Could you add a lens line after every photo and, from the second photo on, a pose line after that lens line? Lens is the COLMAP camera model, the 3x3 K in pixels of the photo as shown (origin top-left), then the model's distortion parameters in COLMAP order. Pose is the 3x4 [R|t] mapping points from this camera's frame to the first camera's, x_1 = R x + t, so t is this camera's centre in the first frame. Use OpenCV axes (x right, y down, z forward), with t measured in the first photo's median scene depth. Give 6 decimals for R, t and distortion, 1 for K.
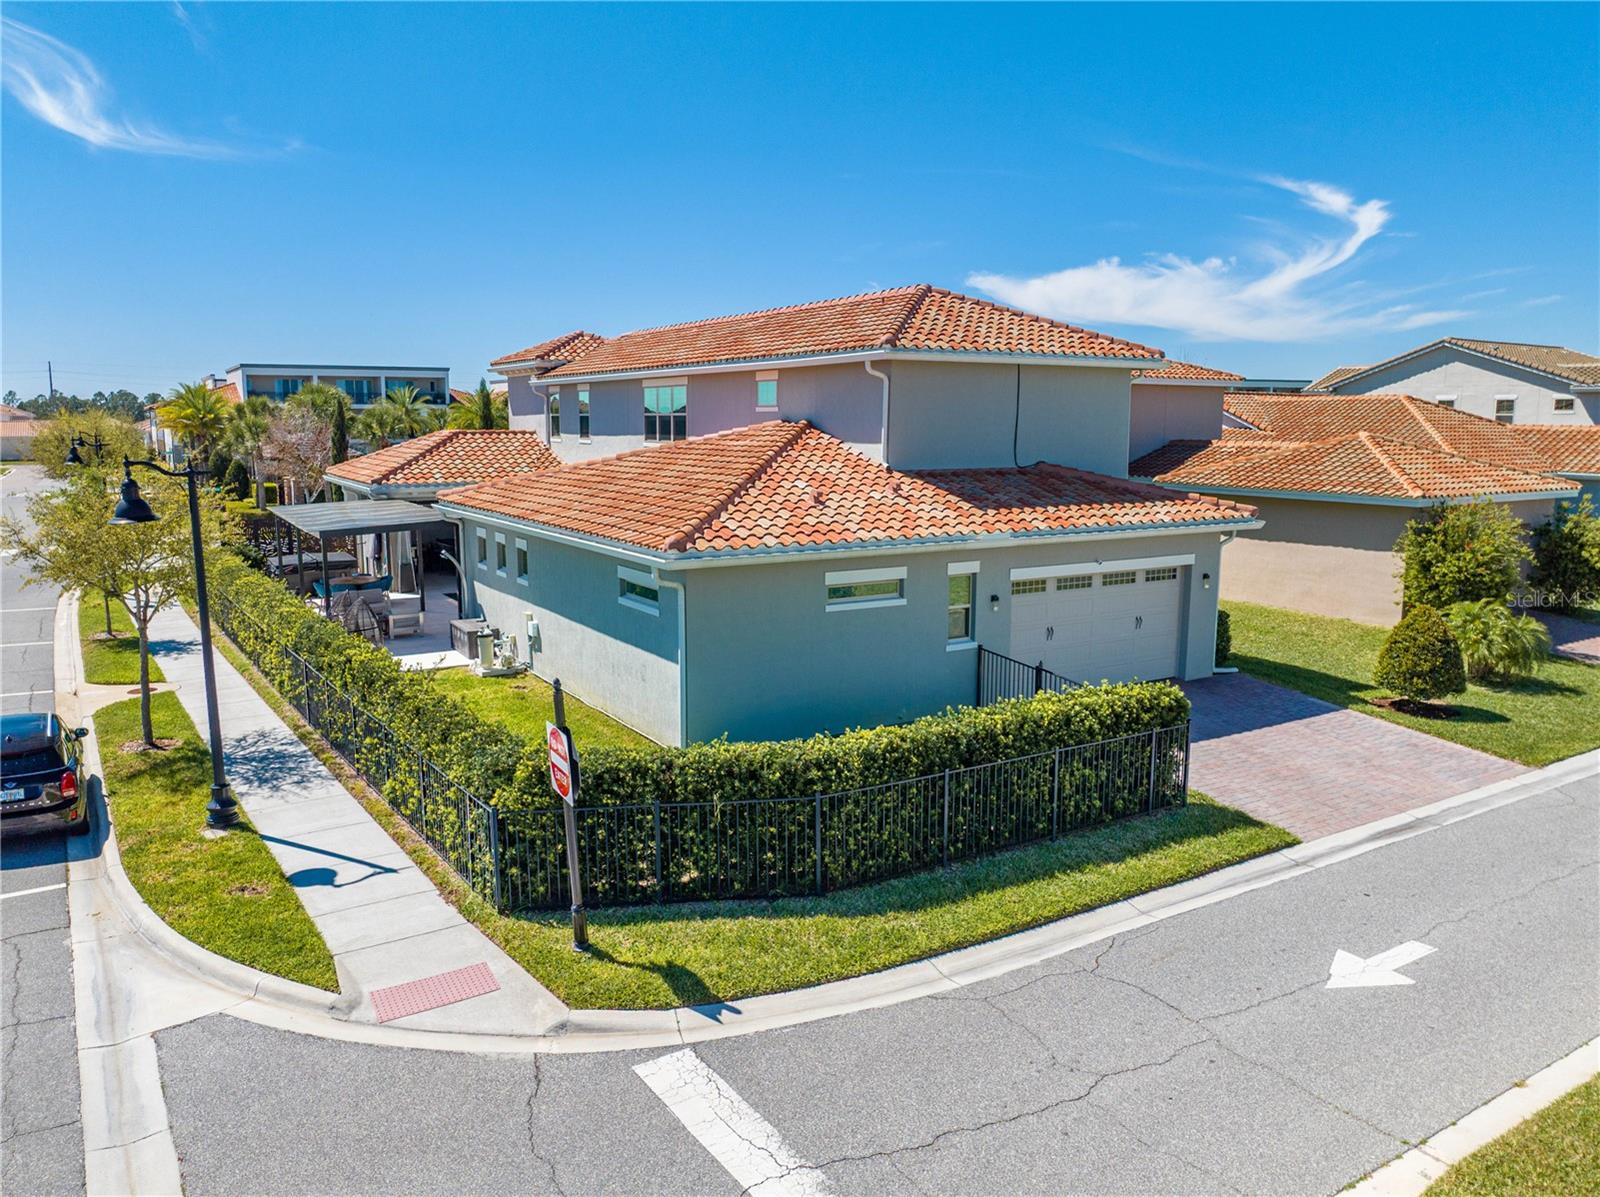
lens RADIAL K [[1144.0, 0, 800.0], [0, 1144.0, 598.5], [0, 0, 1]] dist [-0.034458, -0.004498]
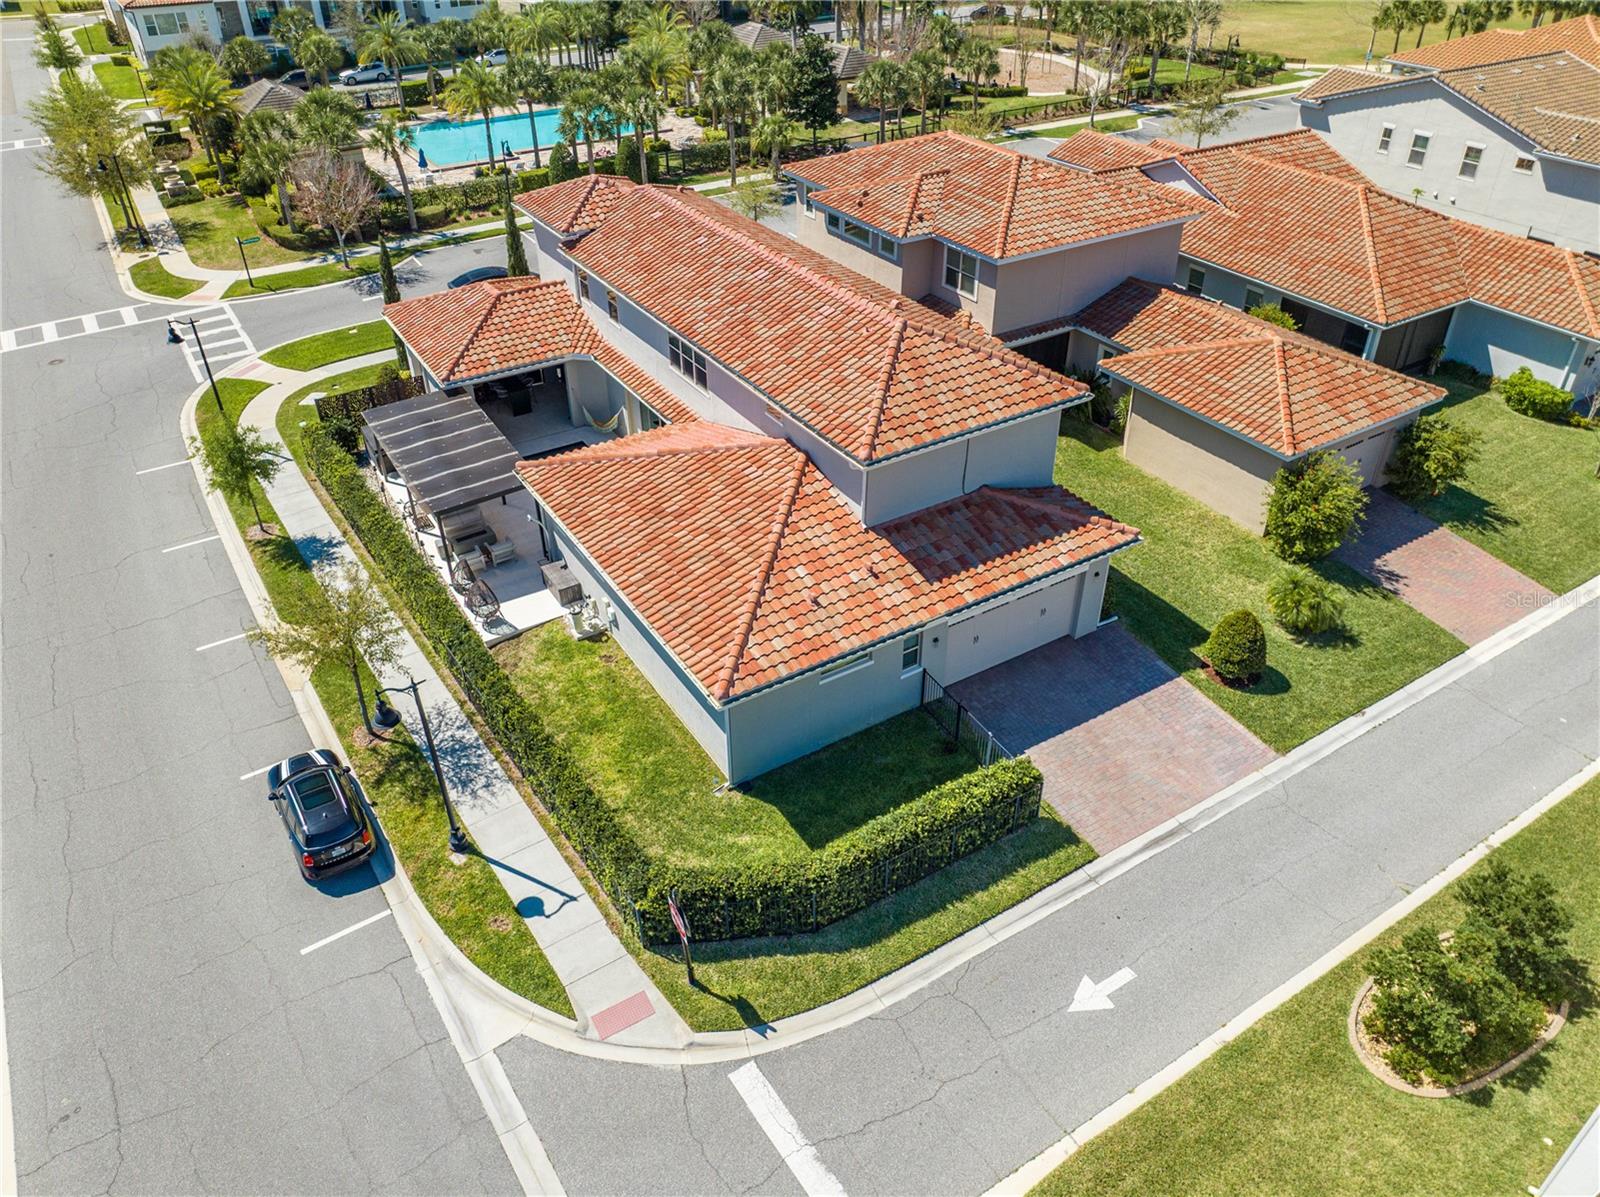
lens RADIAL K [[1124.8, 0, 800.0], [0, 1124.8, 598.5], [0, 0, 1]] dist [-0.035322, -0.002629]
pose [[0.999946, -0.009804, -0.003430, 0.003867], [0.010307, 0.895758, 0.444422, -0.900550], [-0.001284, -0.444433, 0.895811, -0.338010]]
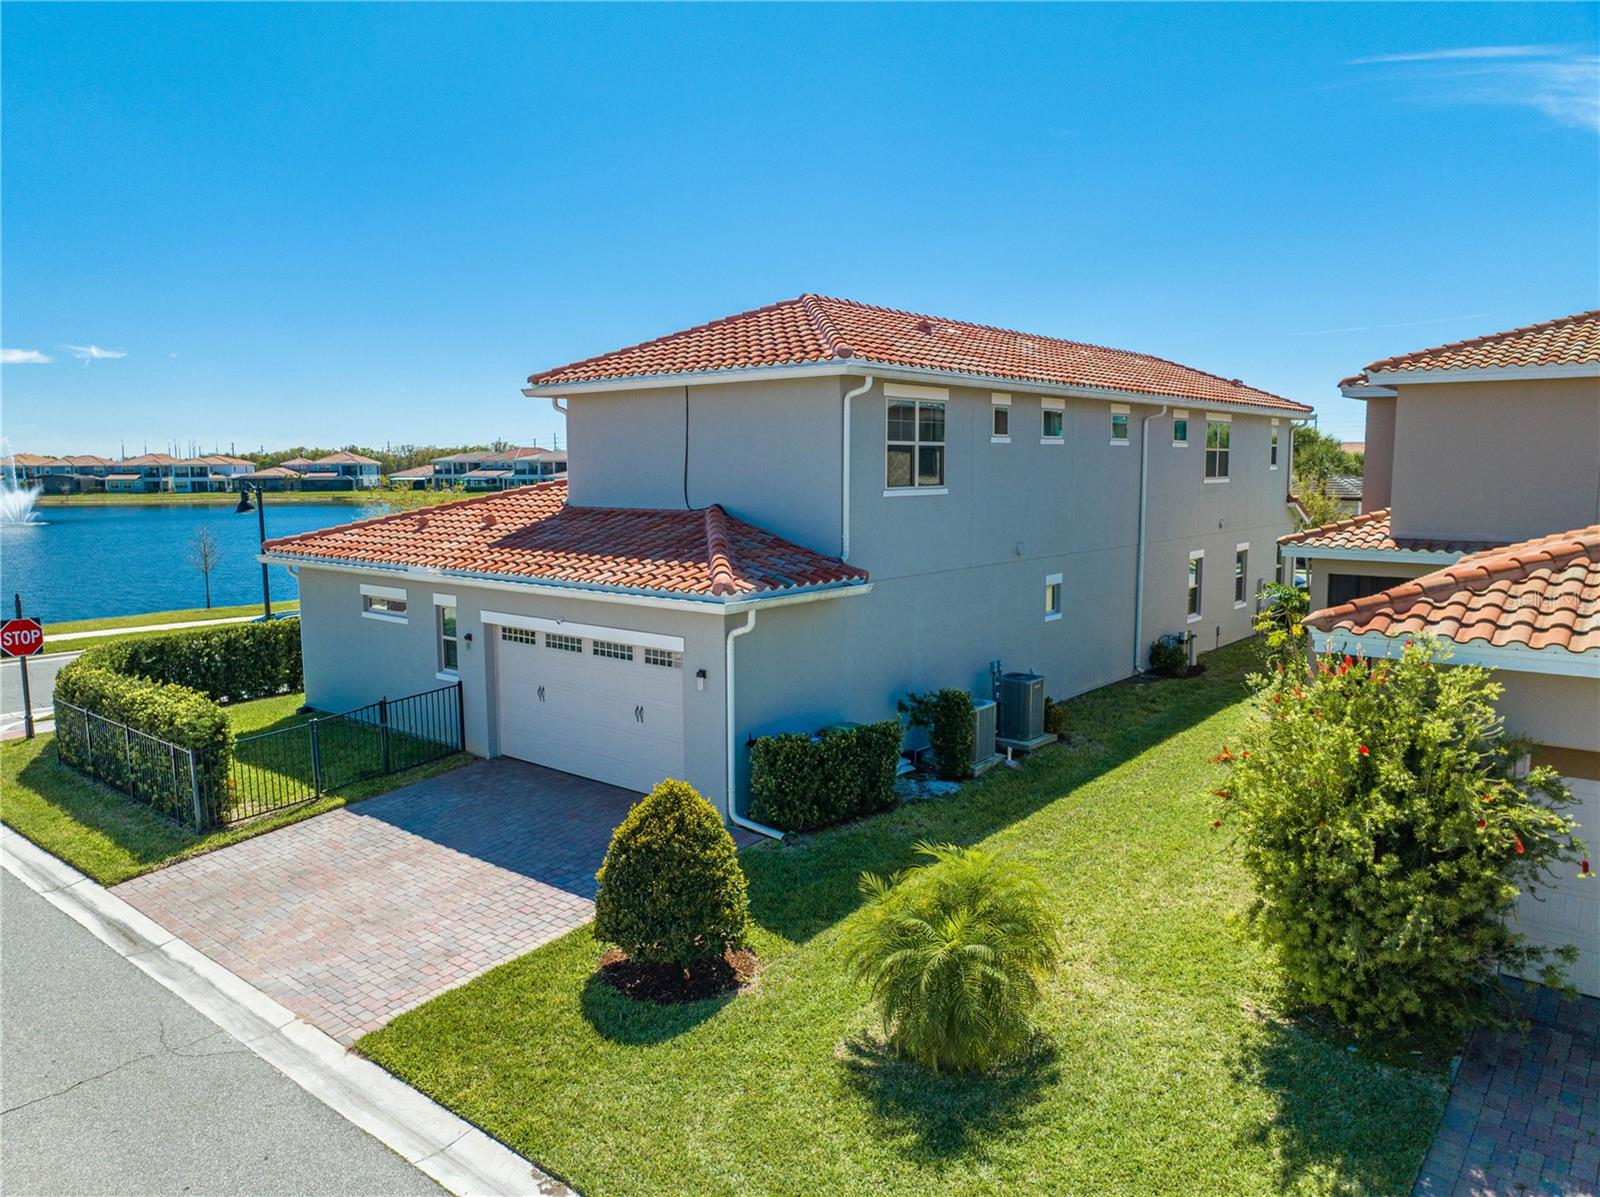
lens RADIAL K [[1124.8, 0, 800.0], [0, 1124.8, 598.5], [0, 0, 1]] dist [-0.035322, -0.002629]
pose [[0.323828, 0.108264, -0.939901, 1.528112], [-0.140889, 0.987873, 0.065248, -0.177956], [0.935567, 0.111293, 0.335154, 1.236120]]
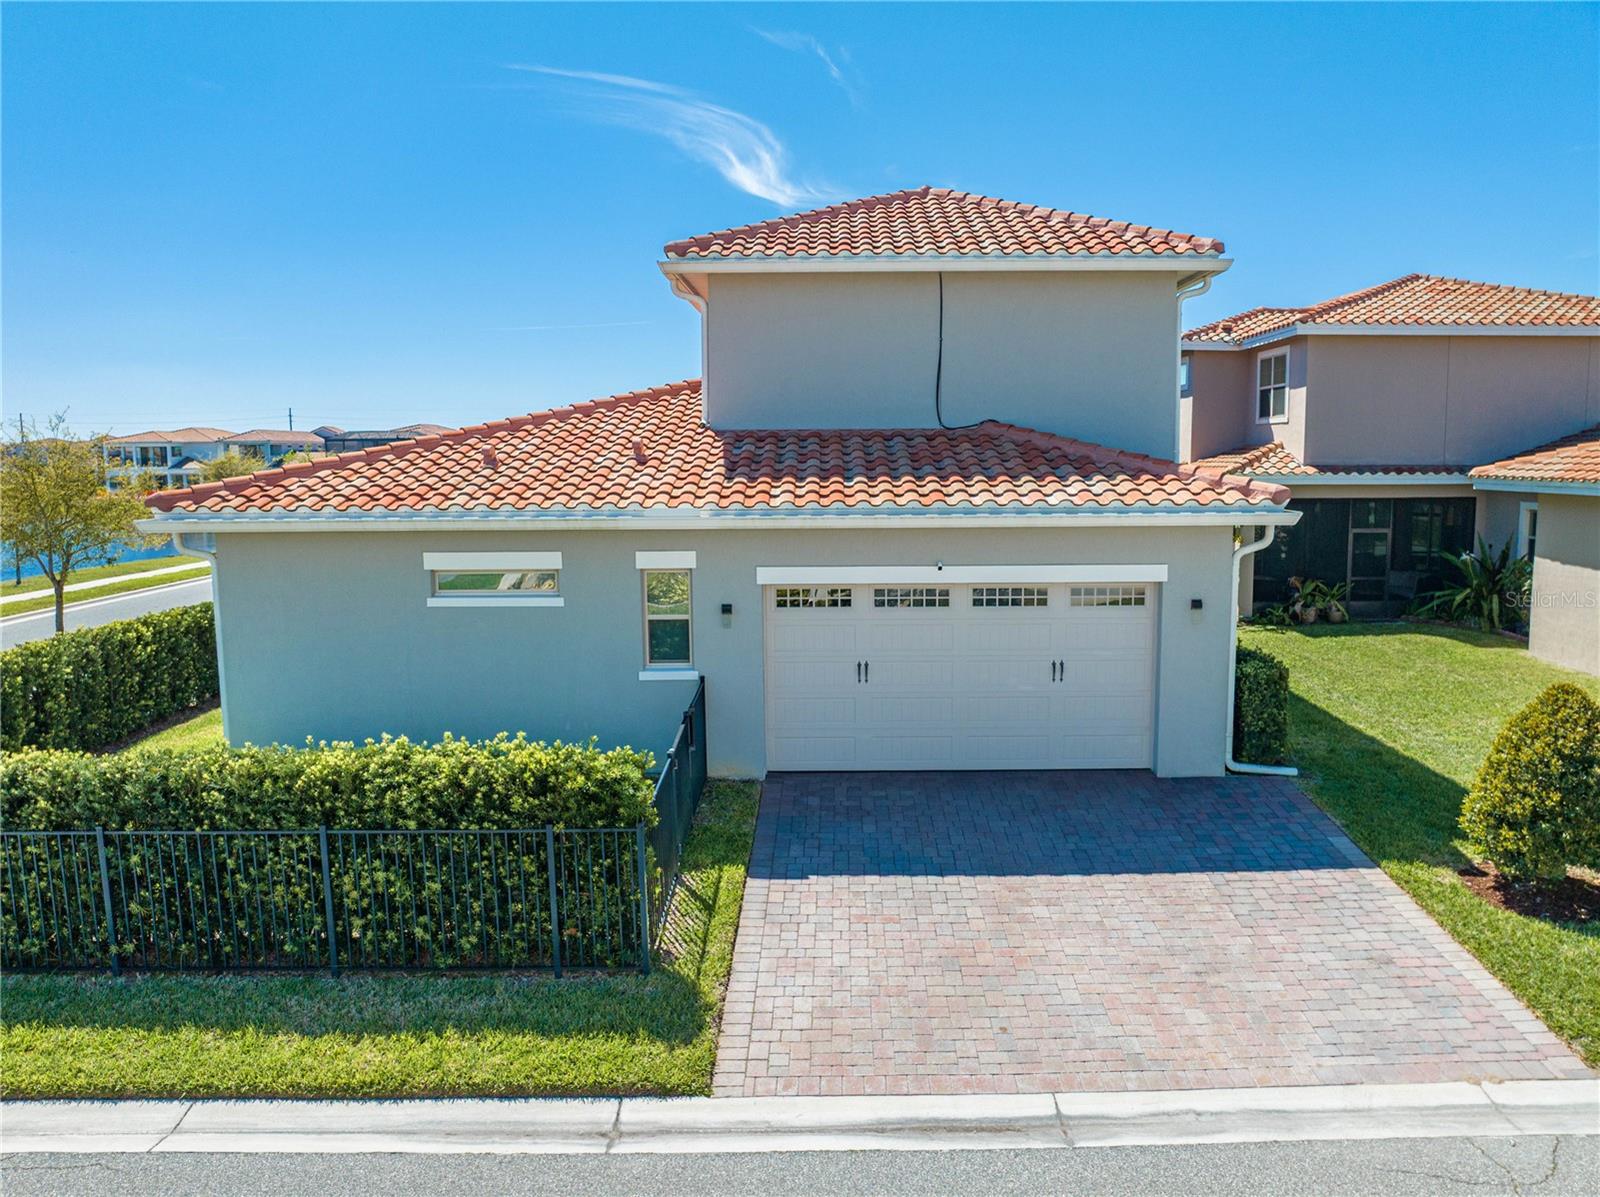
lens RADIAL K [[1163.9, 0, 859.4], [0, 1163.9, 595.1], [0, 0, 1]] dist [-0.027862, -0.004950]
pose [[0.861859, 0.054175, -0.504246, 0.766104], [-0.070810, 0.997393, -0.013870, -0.005486], [0.502180, 0.047660, 0.863449, 0.589015]]
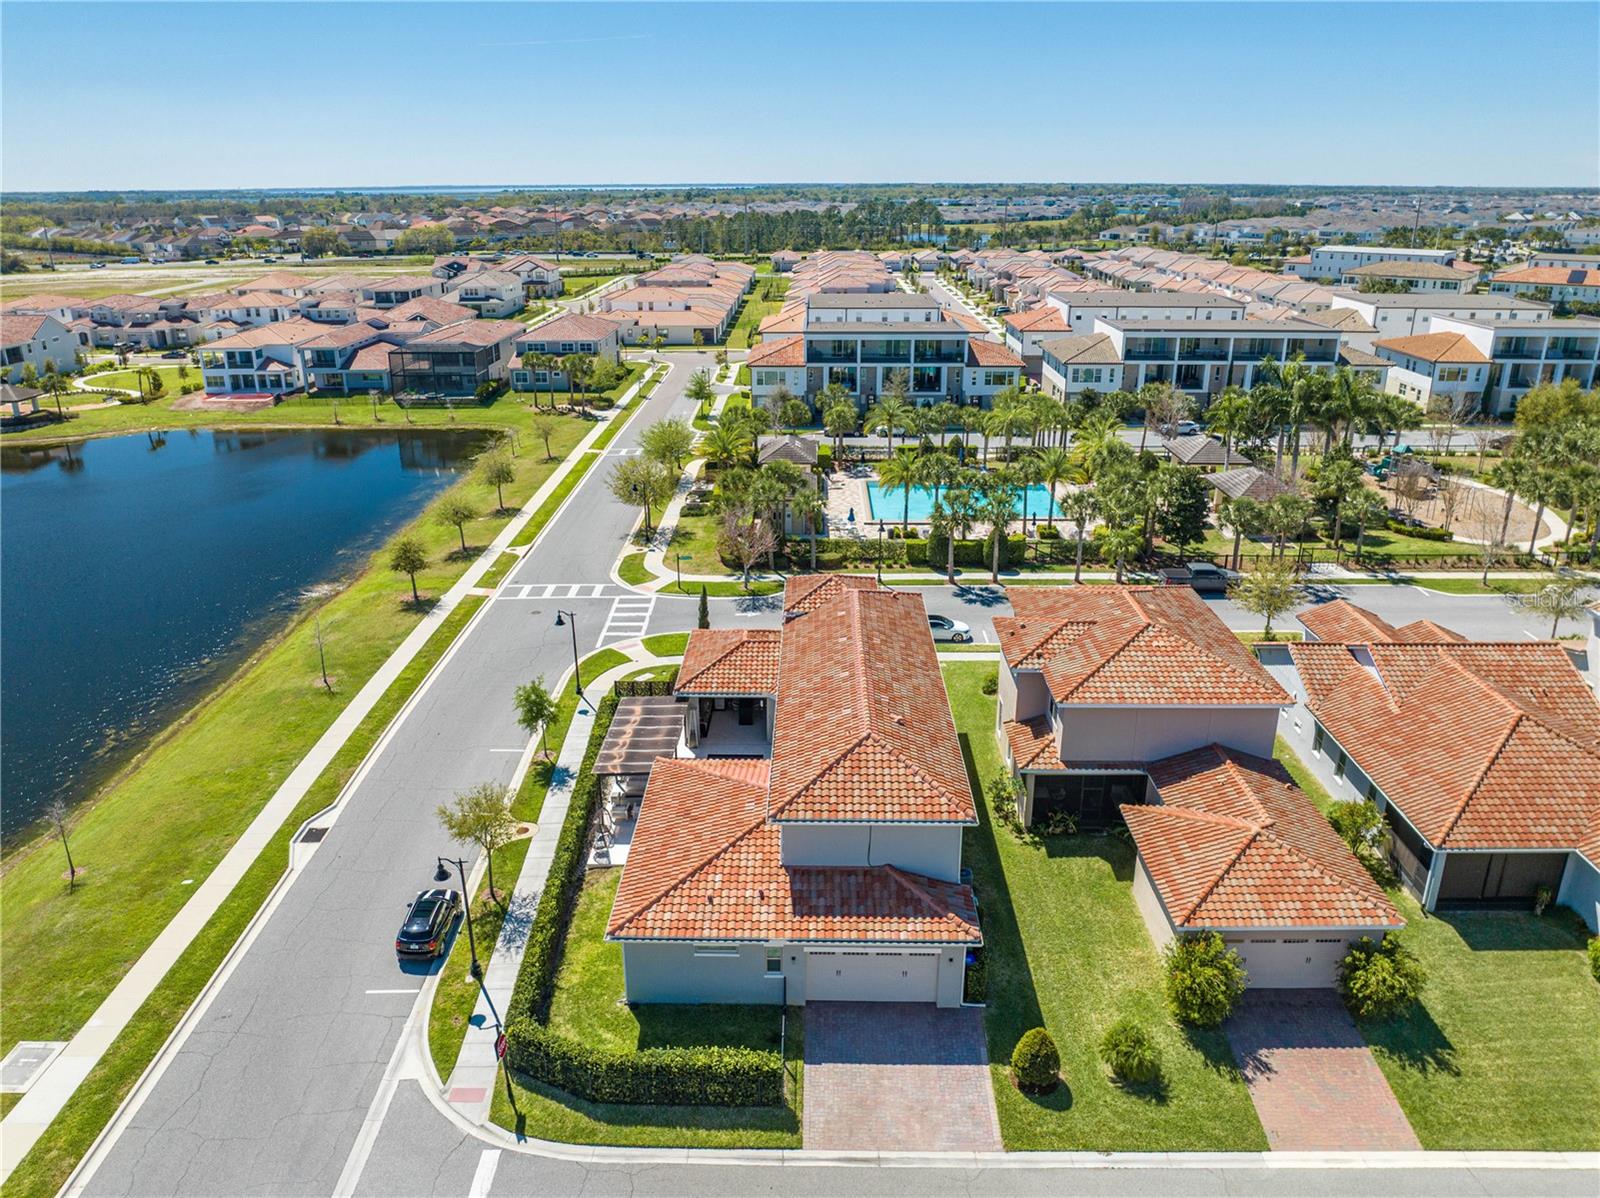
lens RADIAL K [[1144.0, 0, 800.0], [0, 1144.0, 599.0], [0, 0, 1]] dist [-0.034458, -0.004498]
pose [[0.843729, 0.184669, -0.504003, 1.418854], [-0.081511, 0.972146, 0.219745, -1.396737], [0.530544, -0.144323, 0.835281, -0.771055]]
